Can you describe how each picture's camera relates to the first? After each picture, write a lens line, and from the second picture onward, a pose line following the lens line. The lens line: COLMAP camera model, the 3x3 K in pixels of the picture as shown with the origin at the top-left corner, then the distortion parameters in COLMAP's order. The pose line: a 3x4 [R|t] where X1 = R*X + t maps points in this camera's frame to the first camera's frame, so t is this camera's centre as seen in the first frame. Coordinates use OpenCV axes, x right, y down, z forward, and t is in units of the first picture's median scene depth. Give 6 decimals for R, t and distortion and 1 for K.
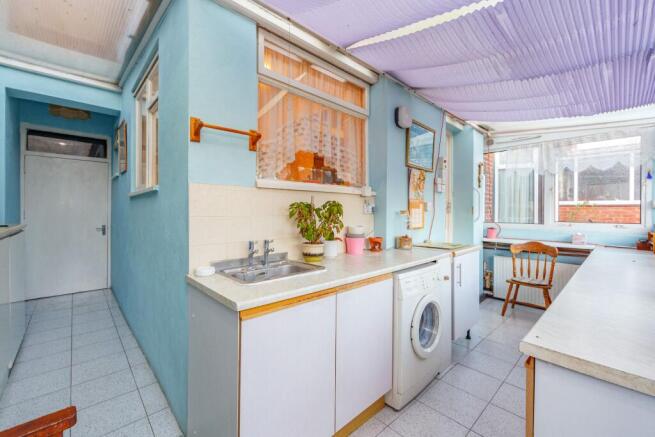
lens RADIAL K [[277.5, 0, 326.3], [0, 277.5, 209.5], [0, 0, 1]] dist [-0.002824, -0.000229]
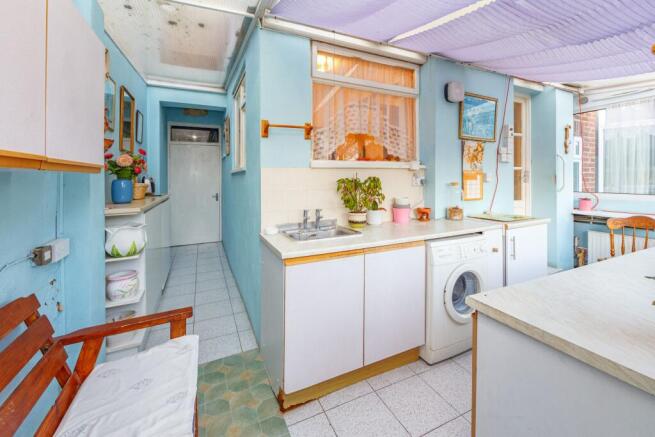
lens RADIAL K [[271.1, 0, 325.7], [0, 271.1, 173.1], [0, 0, 1]] dist [0.000336, -0.000204]
pose [[0.952216, -0.017660, -0.304914, 0.137864], [0.014244, 0.999808, -0.013425, -0.026224], [0.305093, 0.008441, 0.952285, -0.119988]]
